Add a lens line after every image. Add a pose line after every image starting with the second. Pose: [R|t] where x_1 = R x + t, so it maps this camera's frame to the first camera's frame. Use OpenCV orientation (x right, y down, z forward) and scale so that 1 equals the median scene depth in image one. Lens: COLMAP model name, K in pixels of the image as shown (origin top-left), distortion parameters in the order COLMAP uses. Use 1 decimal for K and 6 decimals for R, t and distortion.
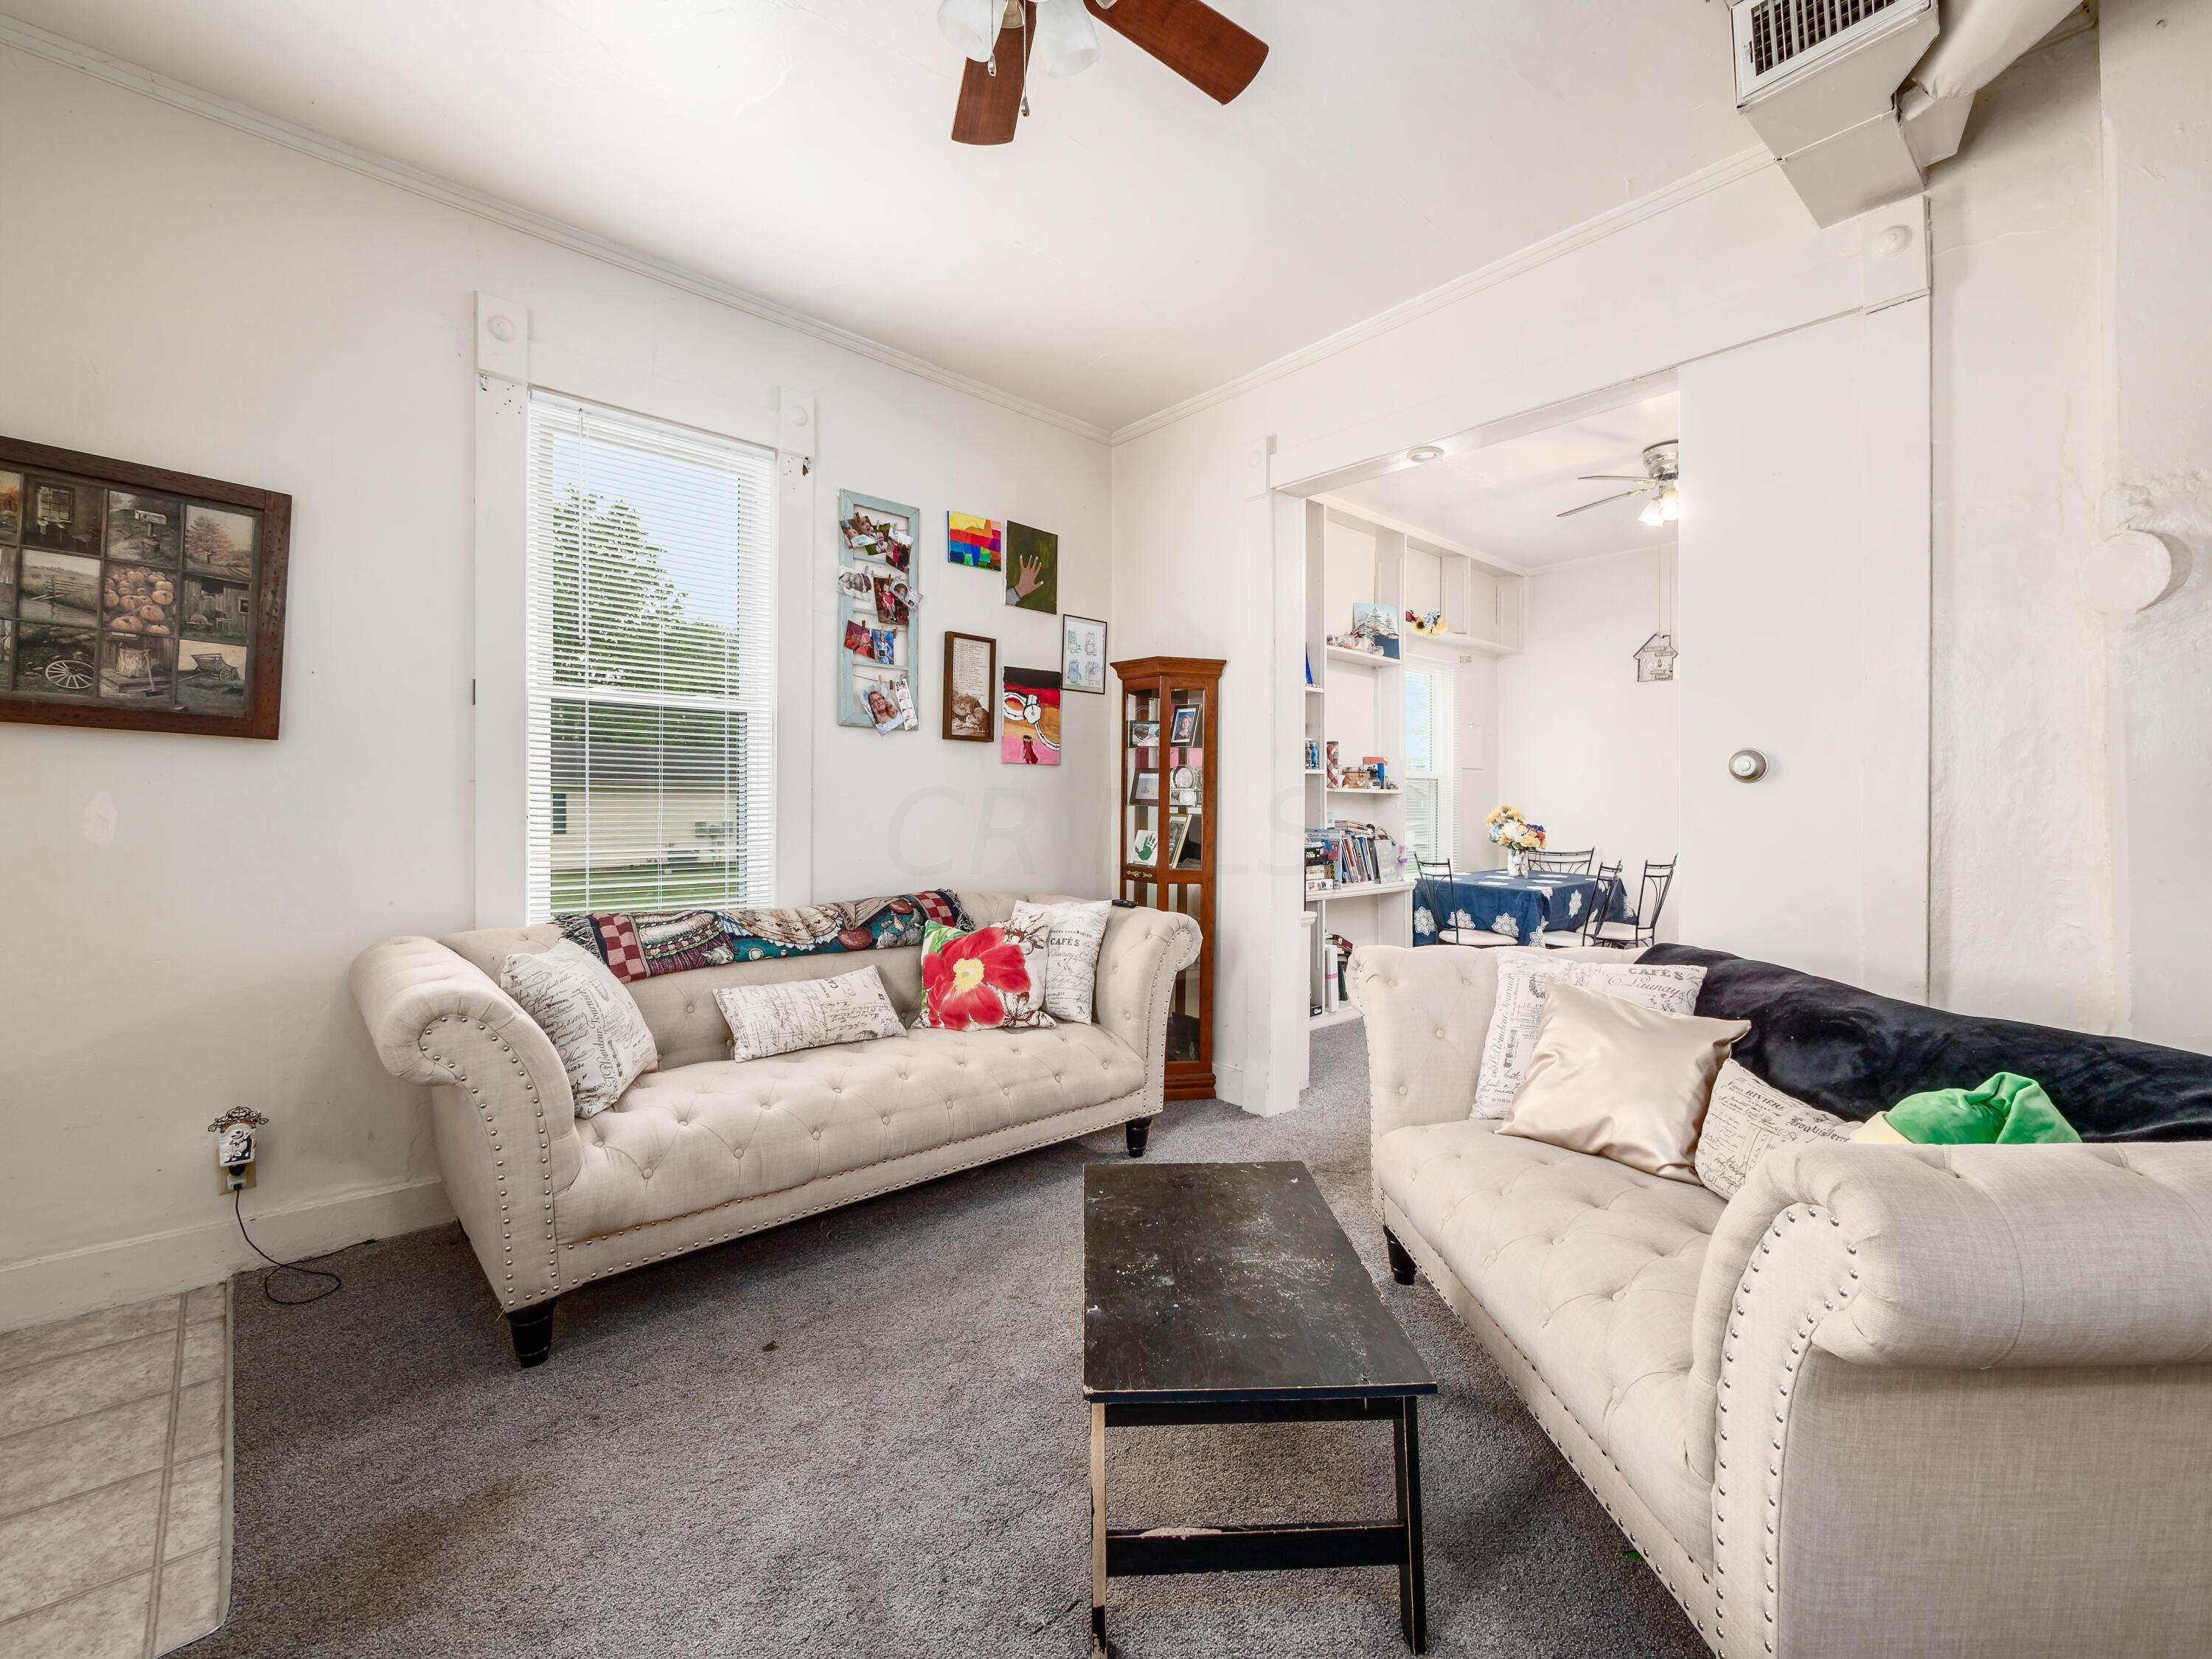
lens RADIAL K [[953.4, 0, 1139.1], [0, 953.4, 805.9], [0, 0, 1]] dist [0.000768, 0.000024]
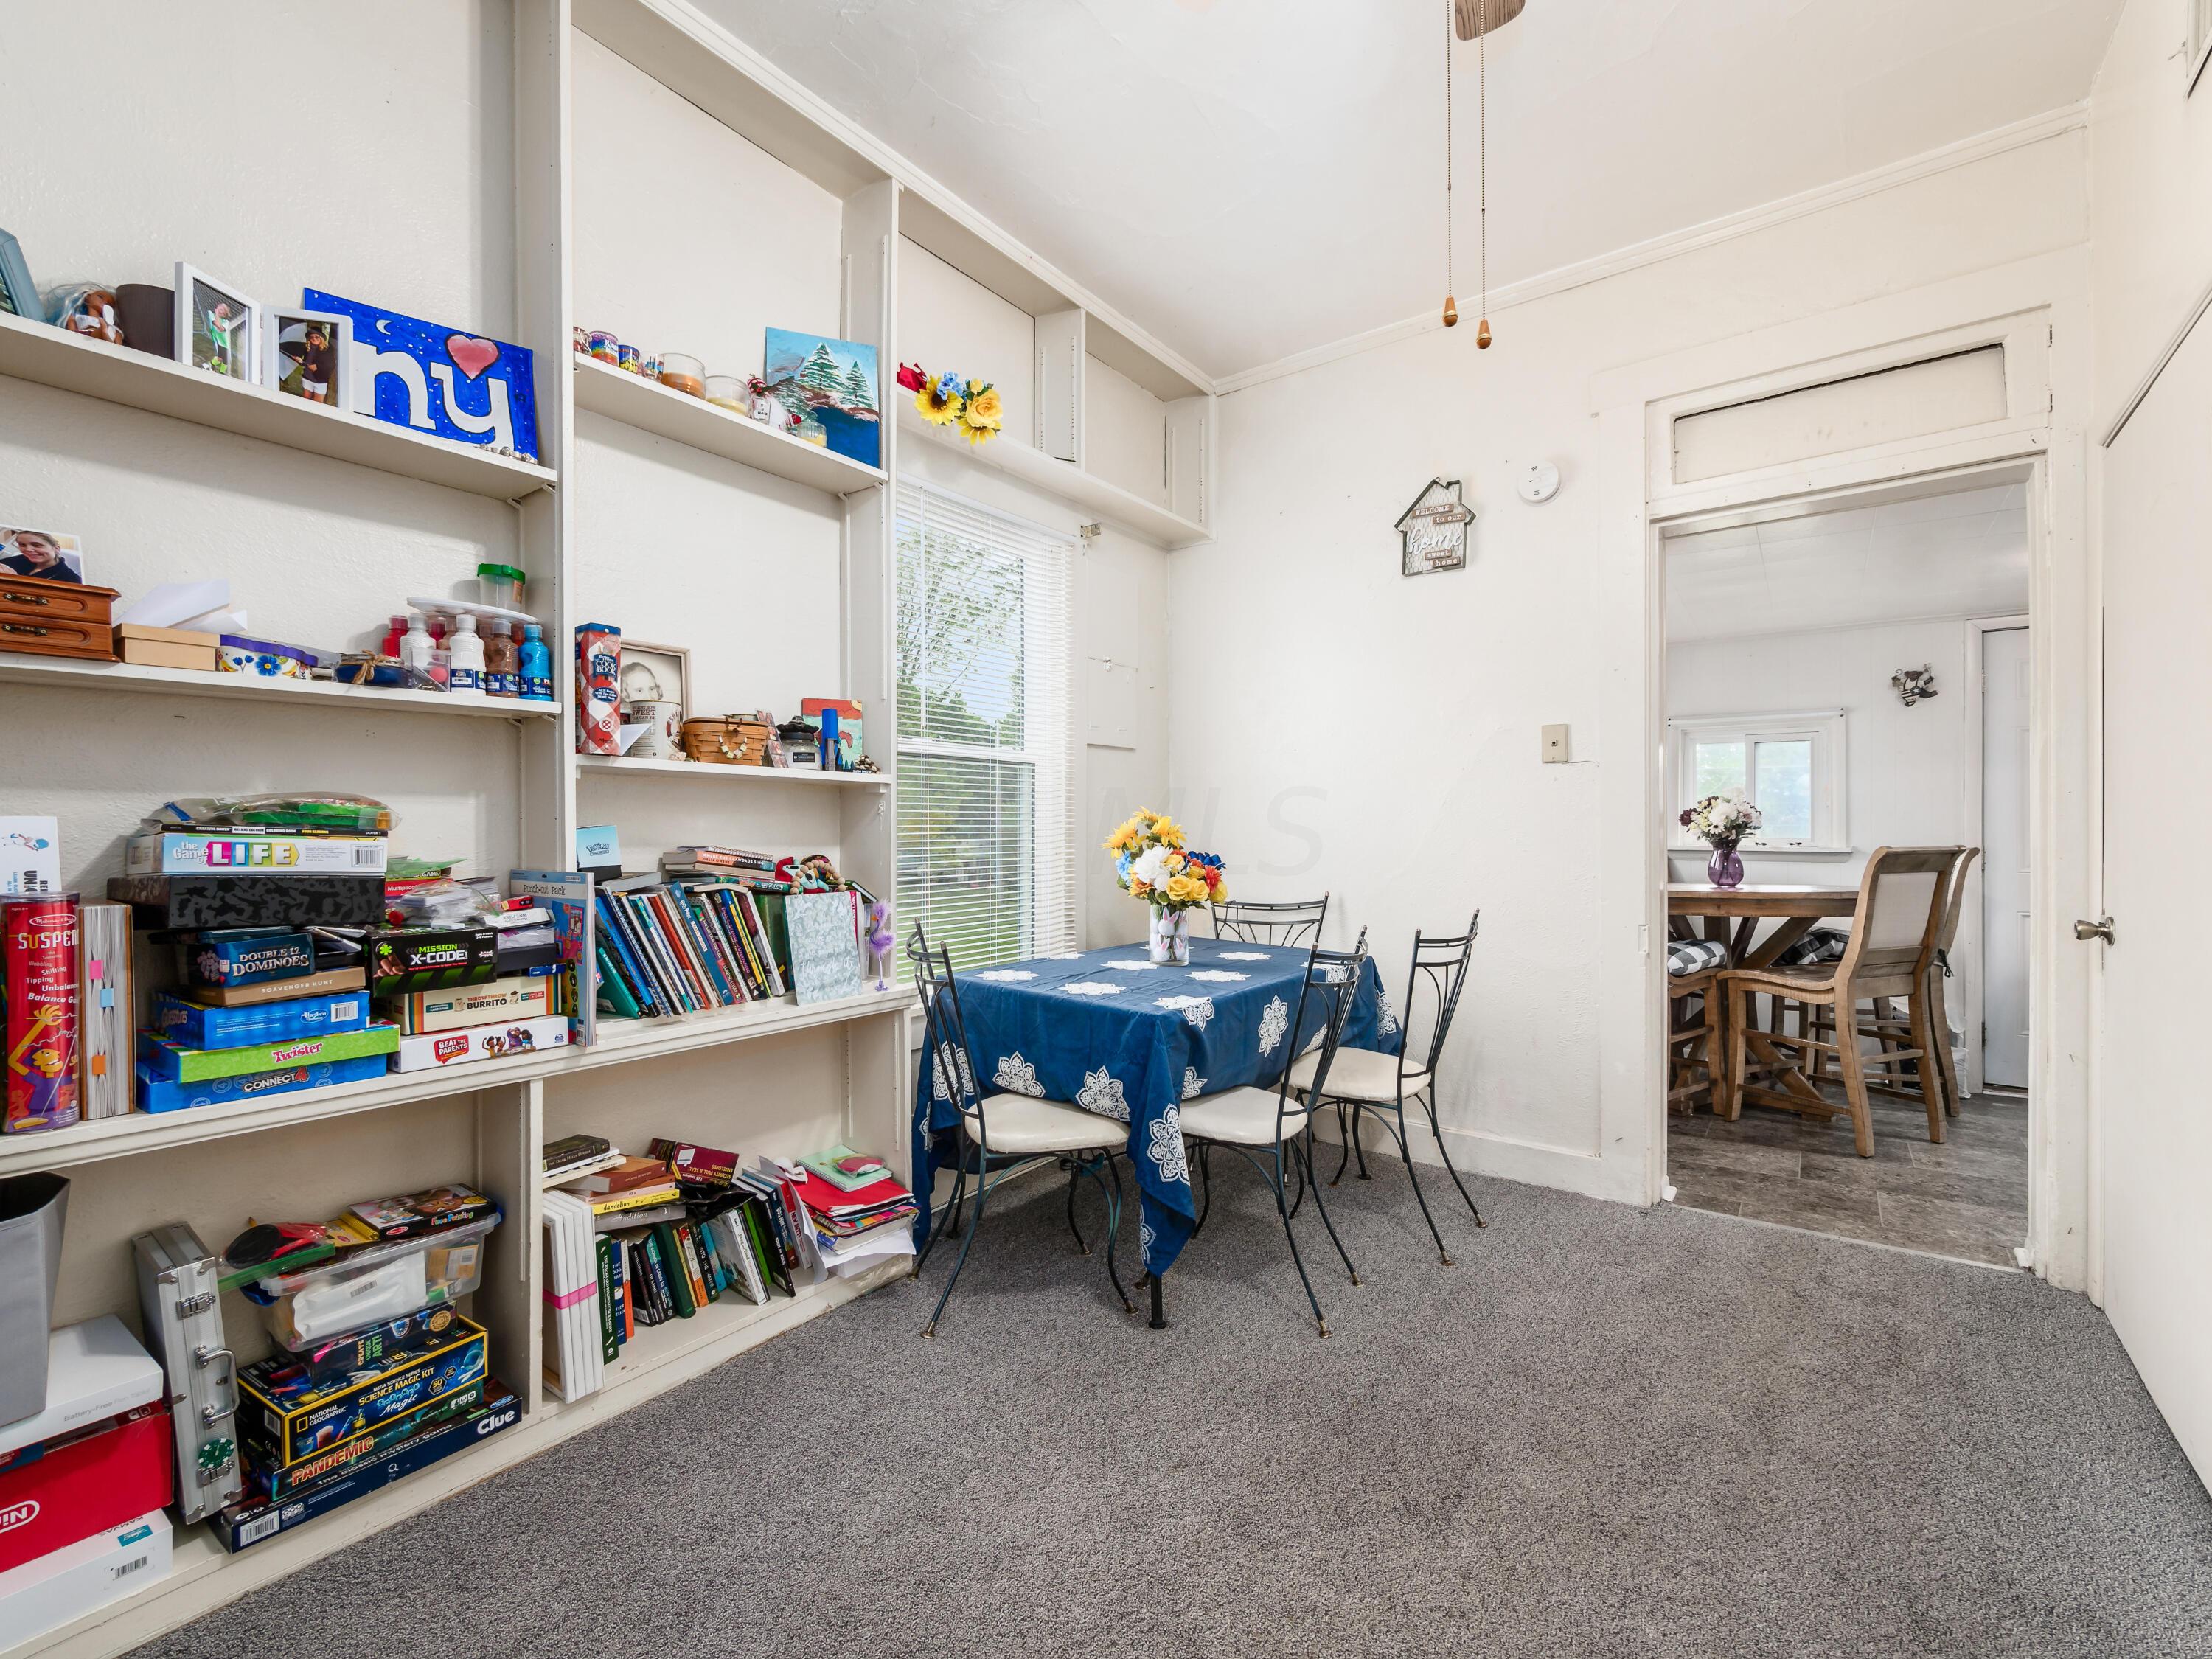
lens RADIAL K [[953.4, 0, 1104.7], [0, 953.4, 855.9], [0, 0, 1]] dist [0.000768, 0.000024]
pose [[0.985950, -0.010523, 0.166709, 0.441770], [0.007427, 0.999788, 0.019181, 0.017830], [-0.166875, -0.017674, 0.985820, 0.825011]]
